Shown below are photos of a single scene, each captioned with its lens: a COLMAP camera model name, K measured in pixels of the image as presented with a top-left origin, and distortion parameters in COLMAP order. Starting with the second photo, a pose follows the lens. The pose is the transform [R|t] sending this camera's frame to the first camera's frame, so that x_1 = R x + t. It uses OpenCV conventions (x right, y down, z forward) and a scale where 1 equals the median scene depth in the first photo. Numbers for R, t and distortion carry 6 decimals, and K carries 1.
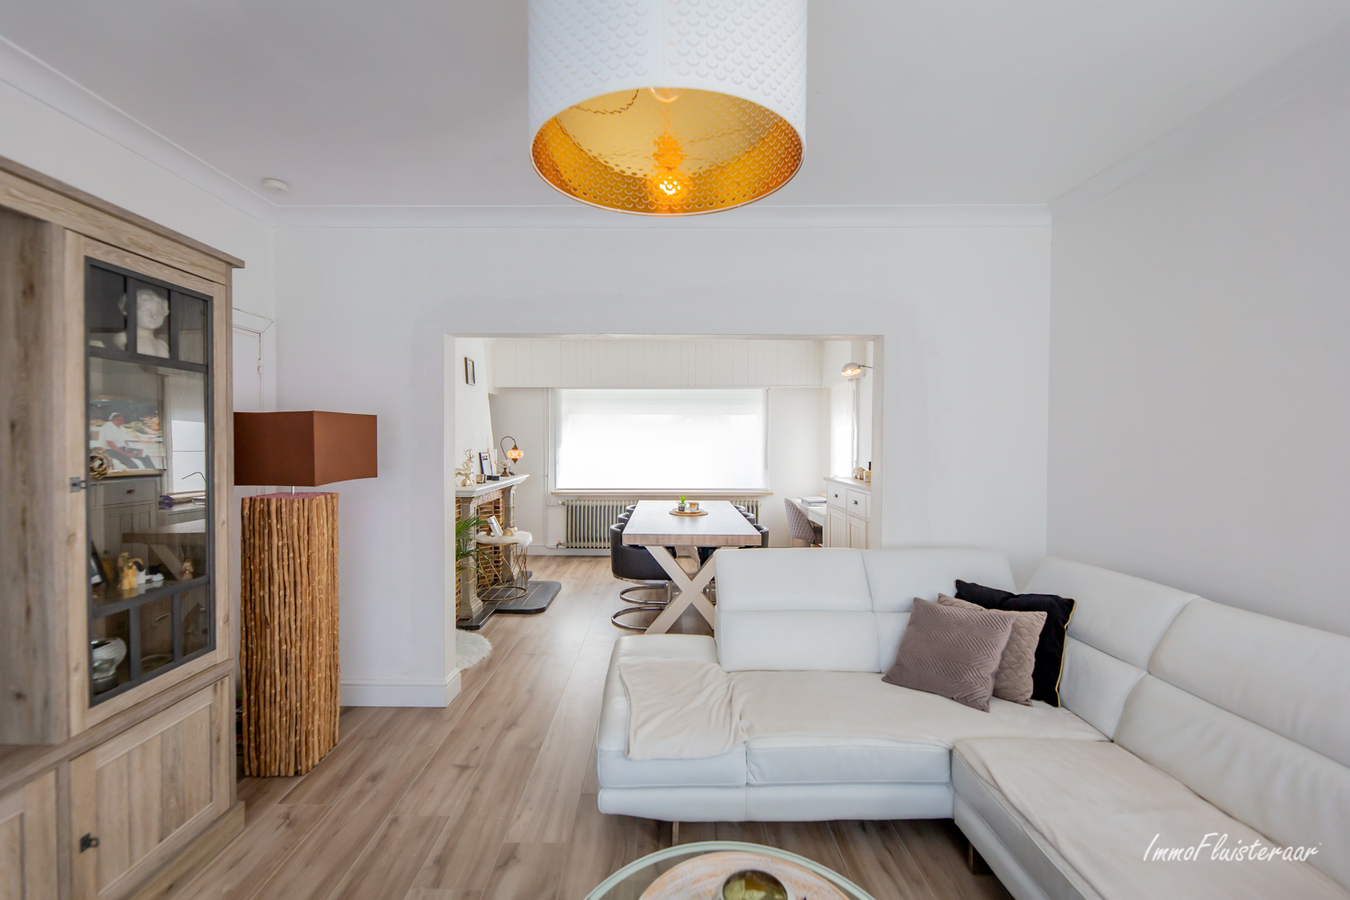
lens RADIAL K [[547.0, 0, 675.0], [0, 547.0, 450.0], [0, 0, 1]] dist [-0.000099, -0.000029]
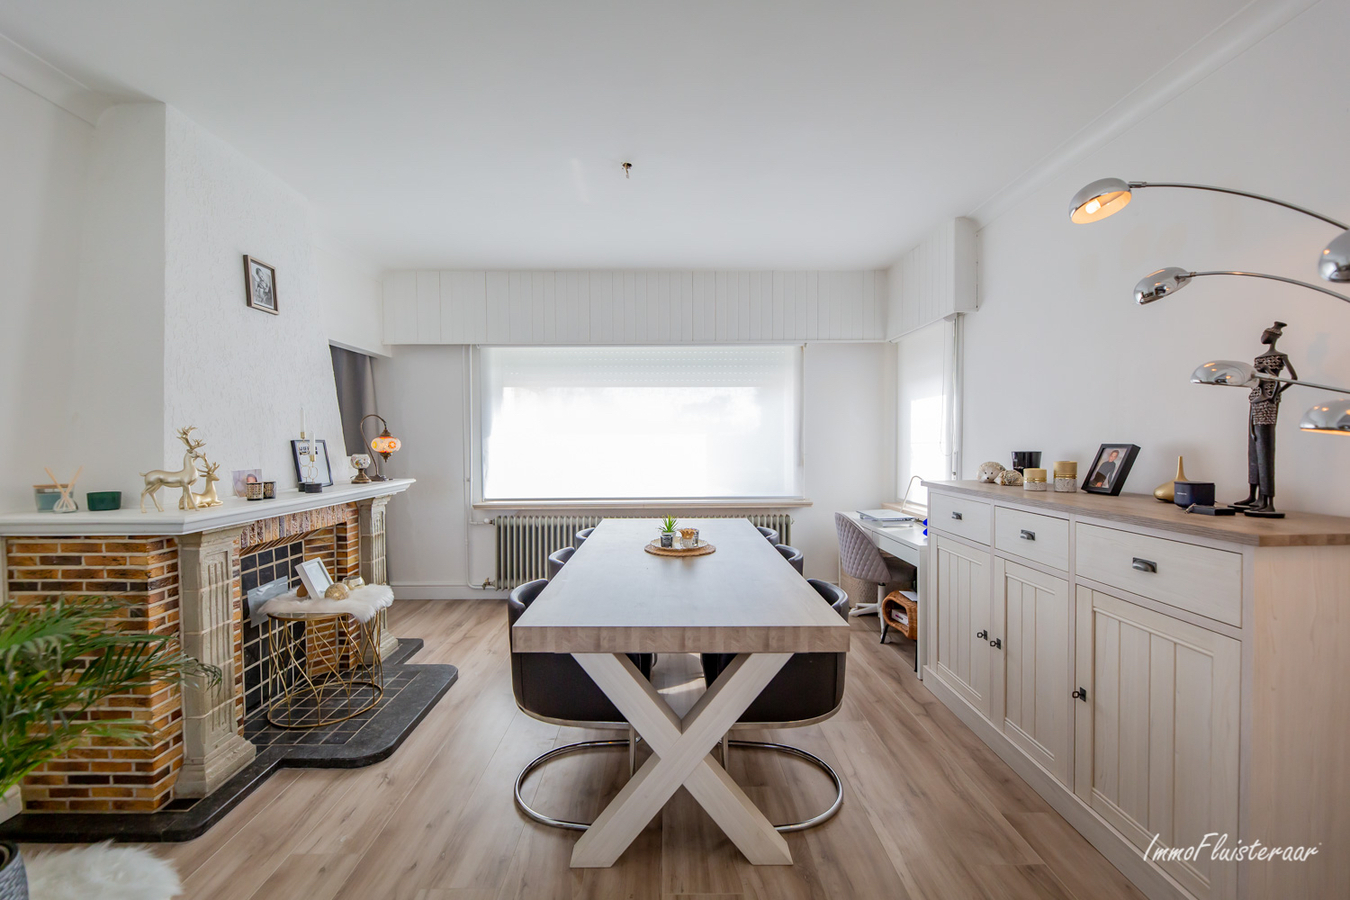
lens RADIAL K [[547.0, 0, 675.0], [0, 547.0, 450.0], [0, 0, 1]] dist [-0.000099, -0.000029]
pose [[0.999976, -0.006900, -0.000348, 0.019743], [0.006901, 0.999972, 0.002719, 0.014678], [0.000329, -0.002722, 0.999996, 0.435408]]
